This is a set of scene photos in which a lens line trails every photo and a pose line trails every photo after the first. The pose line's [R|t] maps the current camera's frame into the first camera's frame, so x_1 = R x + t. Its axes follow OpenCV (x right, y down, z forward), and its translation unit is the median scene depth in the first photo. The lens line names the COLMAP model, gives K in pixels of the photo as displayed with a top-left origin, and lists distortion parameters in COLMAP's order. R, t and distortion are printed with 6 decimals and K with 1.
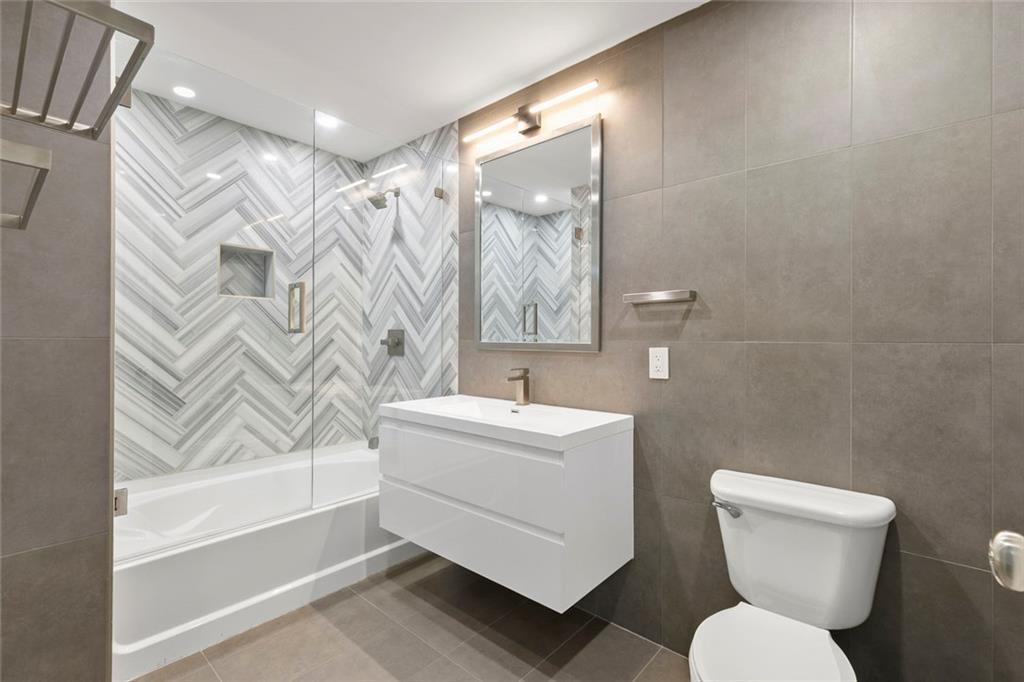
lens RADIAL K [[461.4, 0, 517.1], [0, 461.4, 340.1], [0, 0, 1]] dist [0.015115, -0.001794]
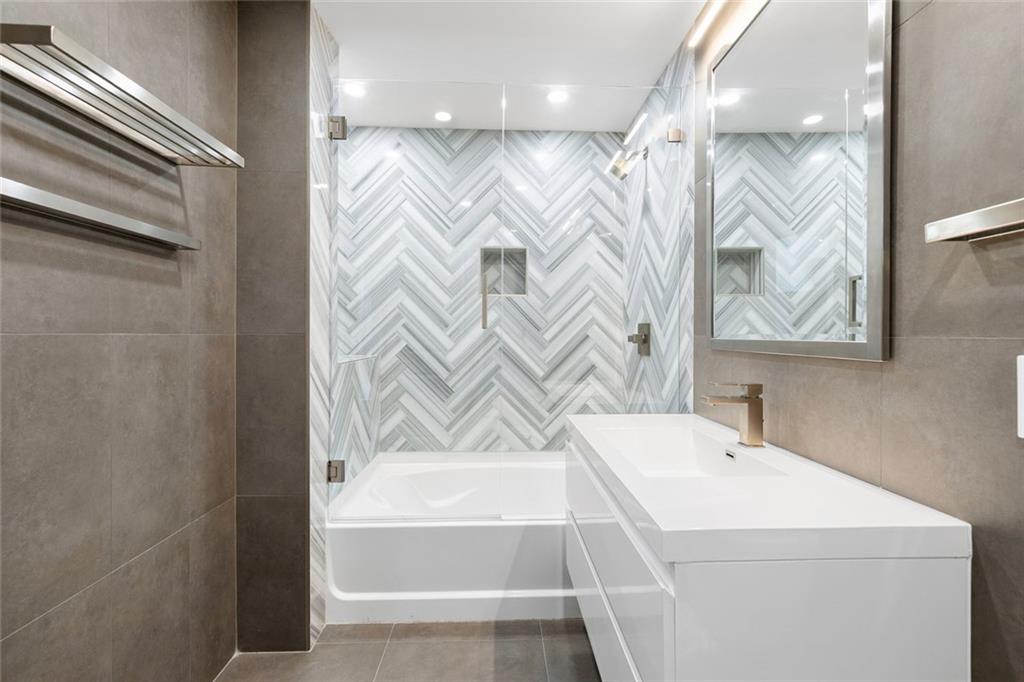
lens RADIAL K [[461.4, 0, 513.3], [0, 461.4, 339.0], [0, 0, 1]] dist [0.015115, -0.001794]
pose [[0.685952, 0.003580, -0.727638, 0.191373], [-0.000548, 0.999990, 0.004404, 0.001650], [0.727646, -0.002622, 0.685948, 0.307070]]
